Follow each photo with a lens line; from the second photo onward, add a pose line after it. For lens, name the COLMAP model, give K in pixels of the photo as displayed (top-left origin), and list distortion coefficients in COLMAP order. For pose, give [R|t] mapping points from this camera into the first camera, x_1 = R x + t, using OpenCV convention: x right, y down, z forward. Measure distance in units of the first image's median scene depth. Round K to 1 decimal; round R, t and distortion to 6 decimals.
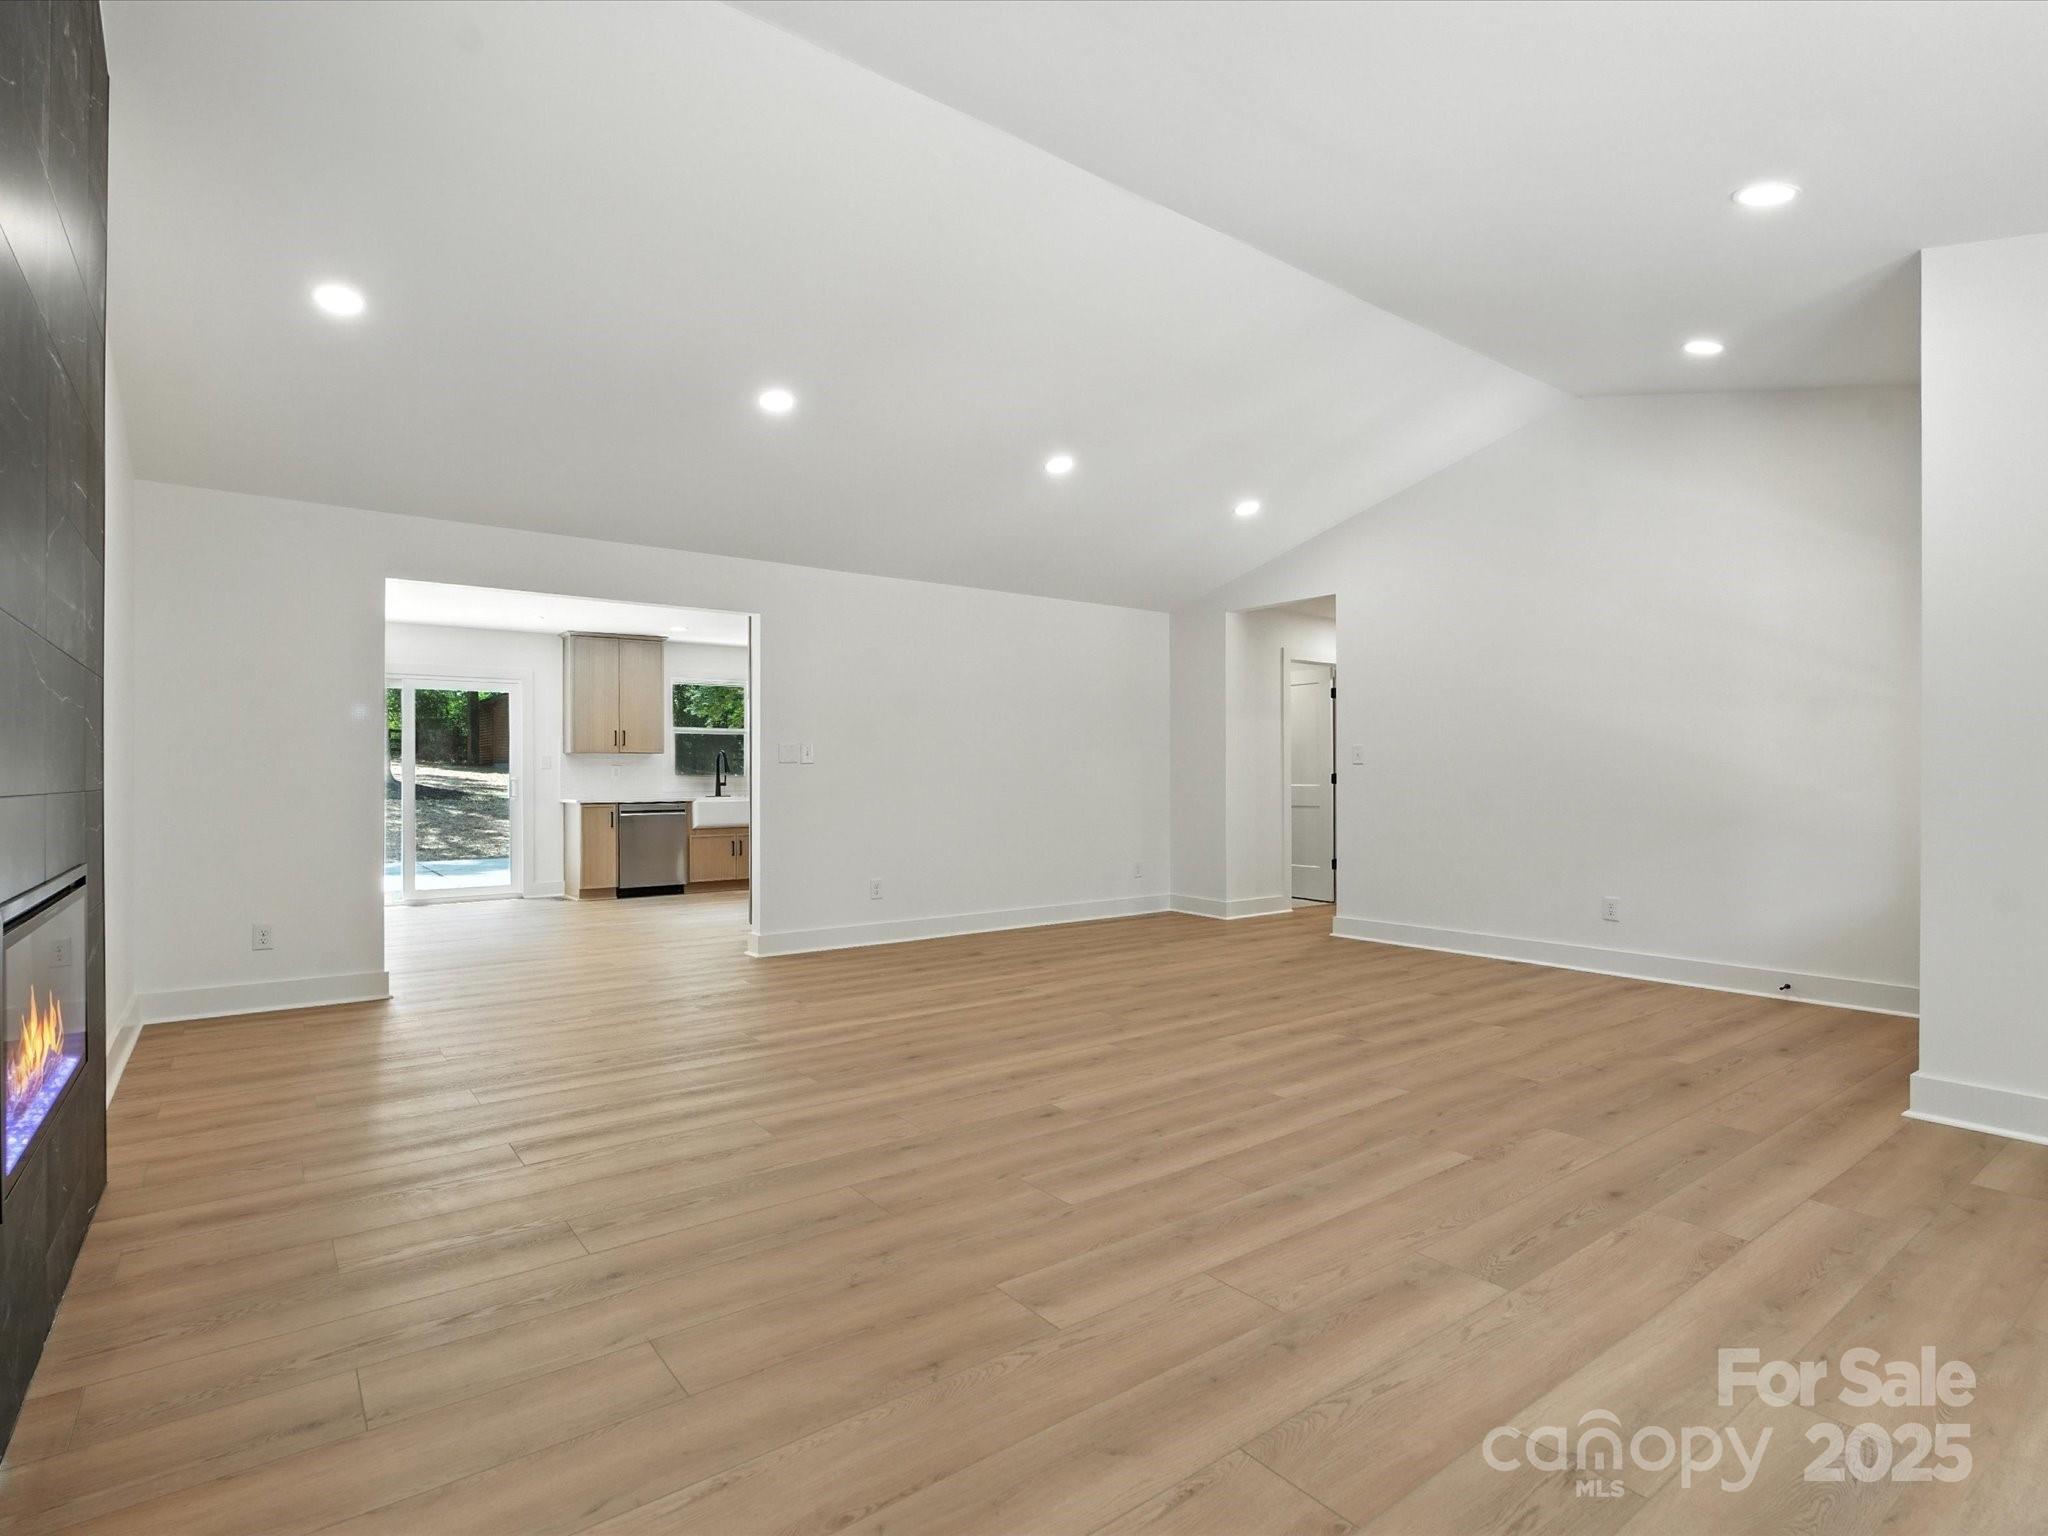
lens RADIAL K [[1020.2, 0, 1027.4], [0, 1020.2, 774.0], [0, 0, 1]] dist [-0.004714, -0.001099]
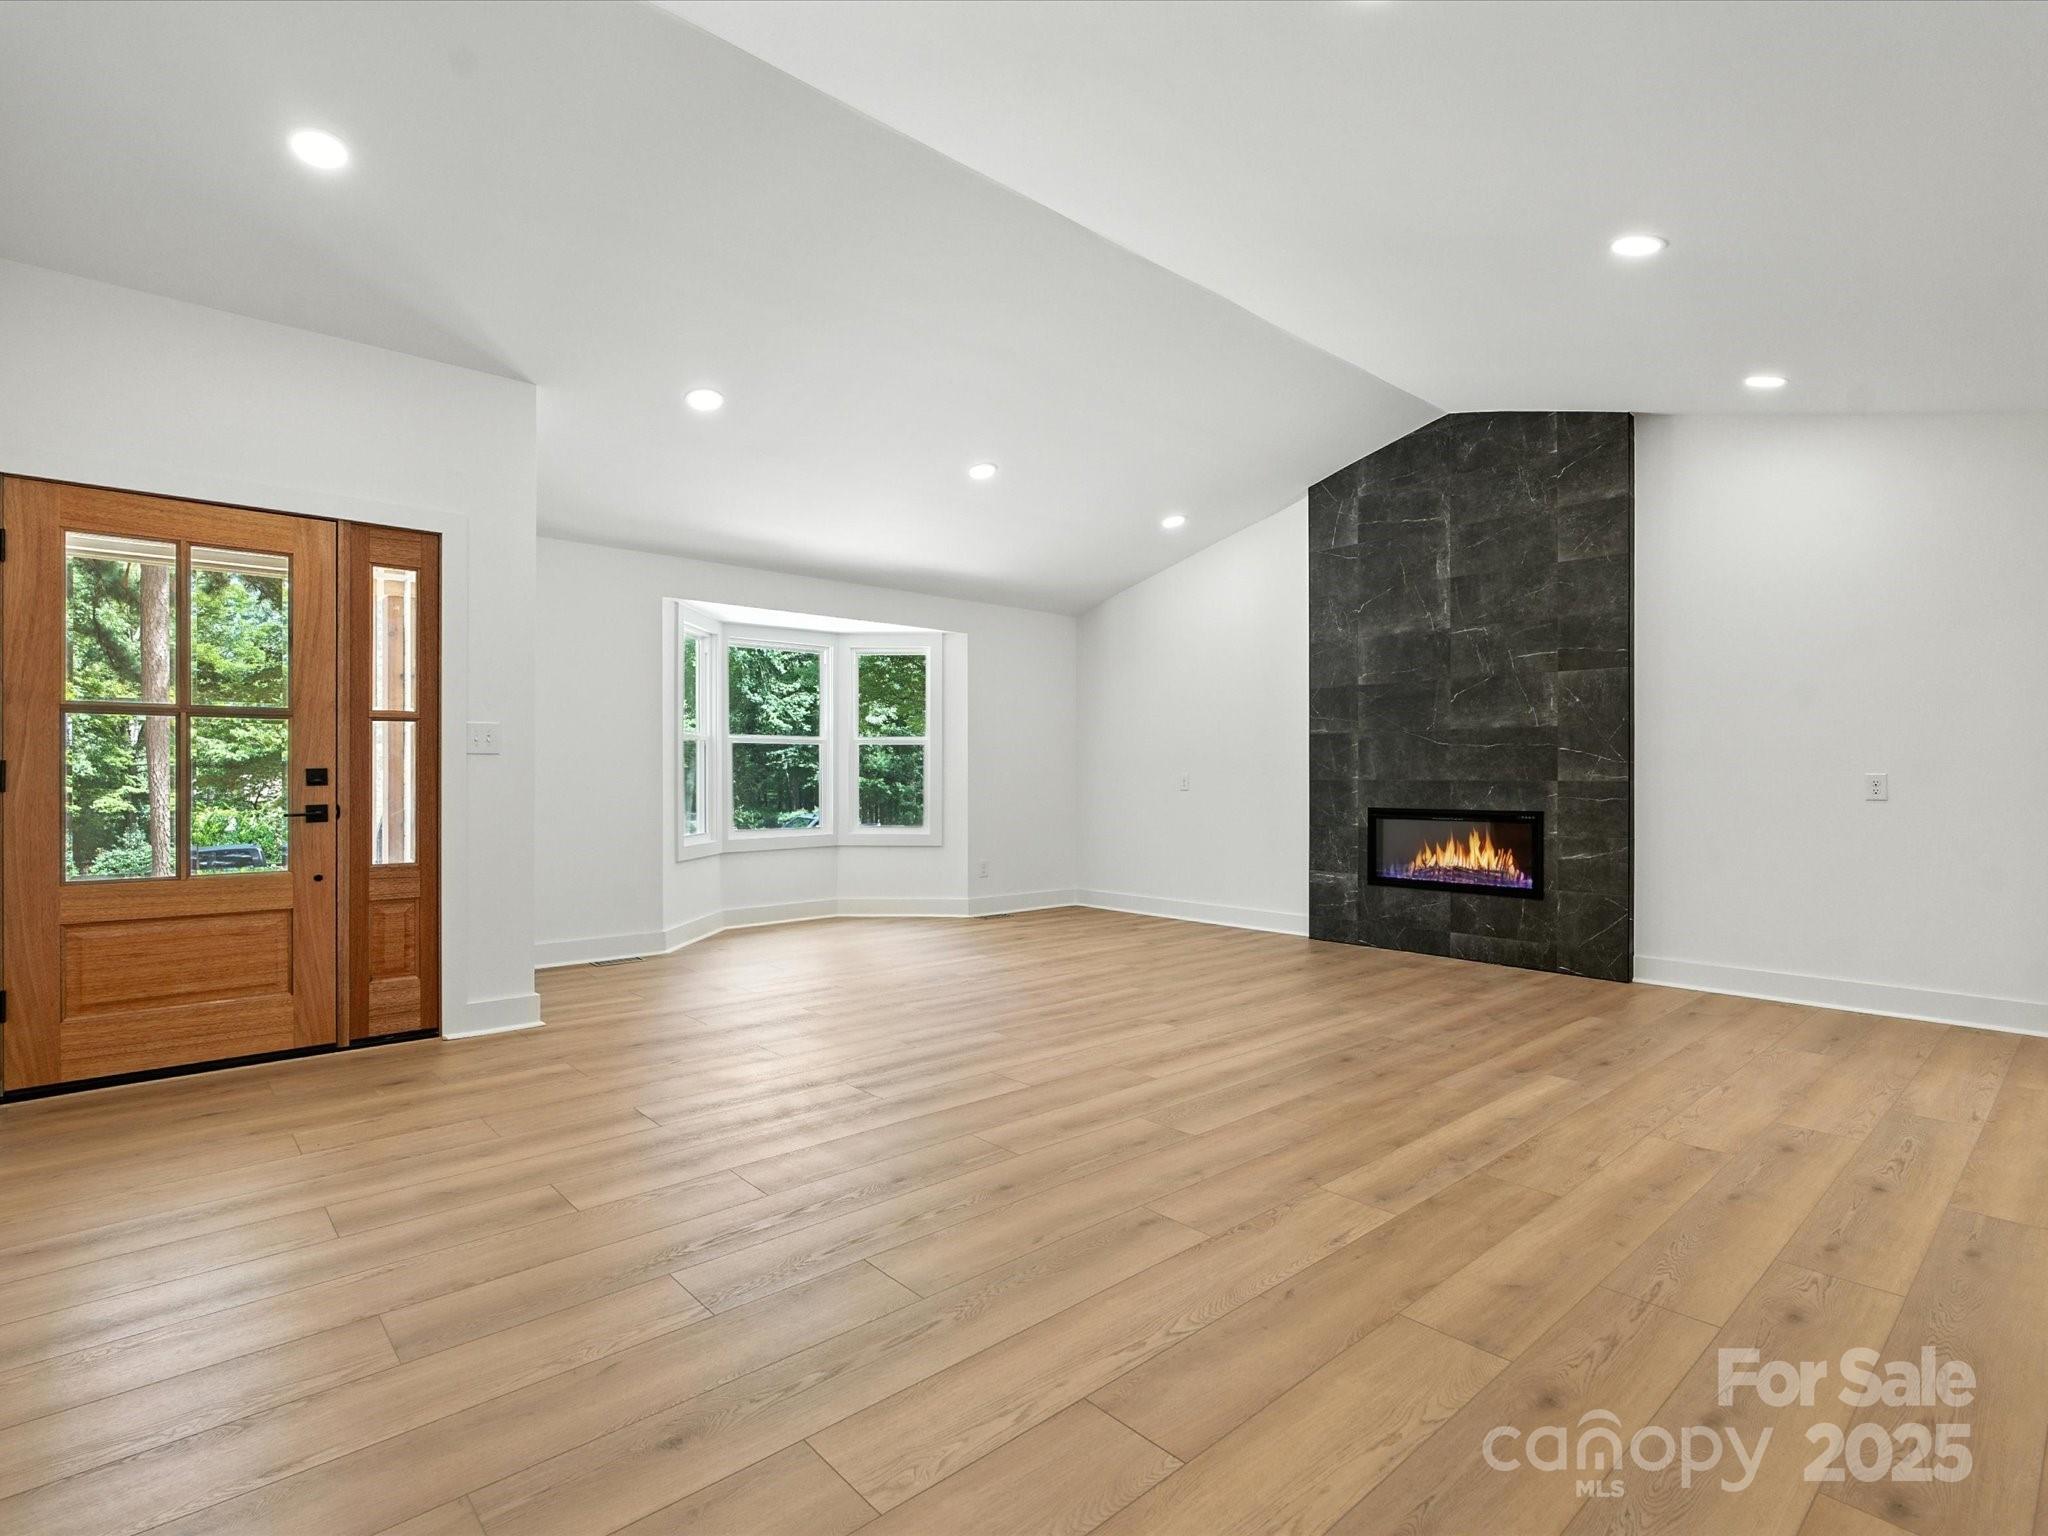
lens RADIAL K [[1020.2, 0, 1027.4], [0, 1020.2, 774.0], [0, 0, 1]] dist [-0.004714, -0.001099]
pose [[-0.996039, 0.004773, -0.088786, 0.320756], [0.004995, 0.999985, -0.002278, 0.005120], [0.088774, -0.002712, -0.996048, 2.249767]]
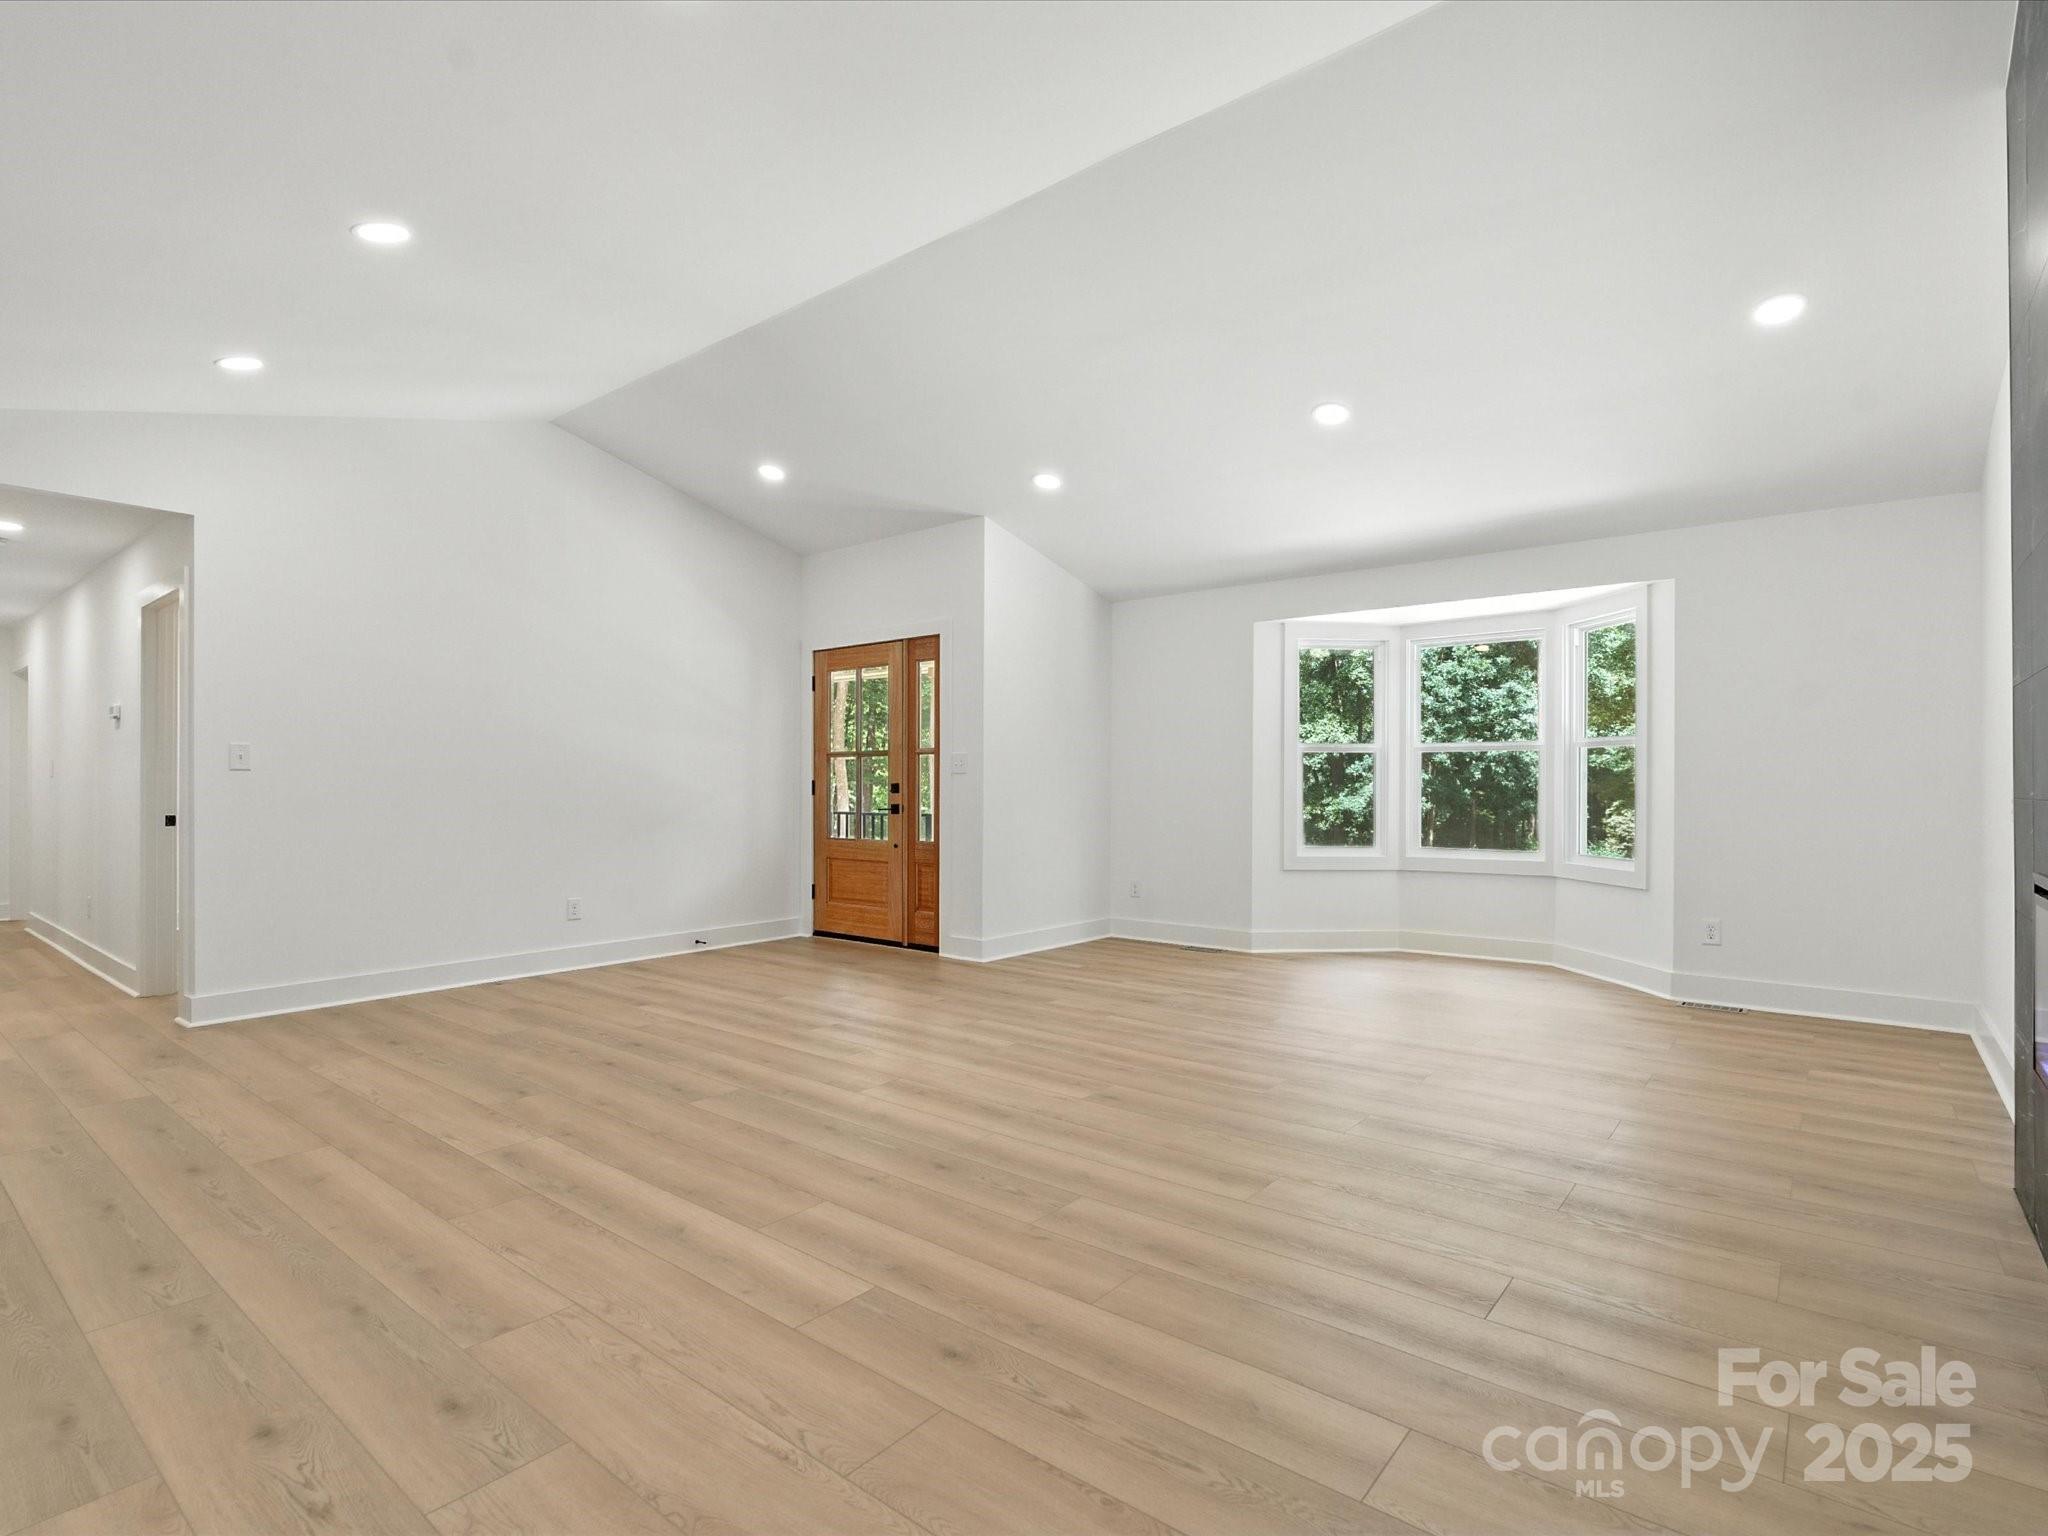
lens RADIAL K [[1020.2, 0, 1027.4], [0, 1020.2, 774.0], [0, 0, 1]] dist [-0.004714, -0.001099]
pose [[-0.239793, 0.017424, 0.970668, -0.973800], [-0.001221, 0.999833, -0.018249, 0.009845], [-0.970823, -0.005561, -0.239731, 1.291269]]
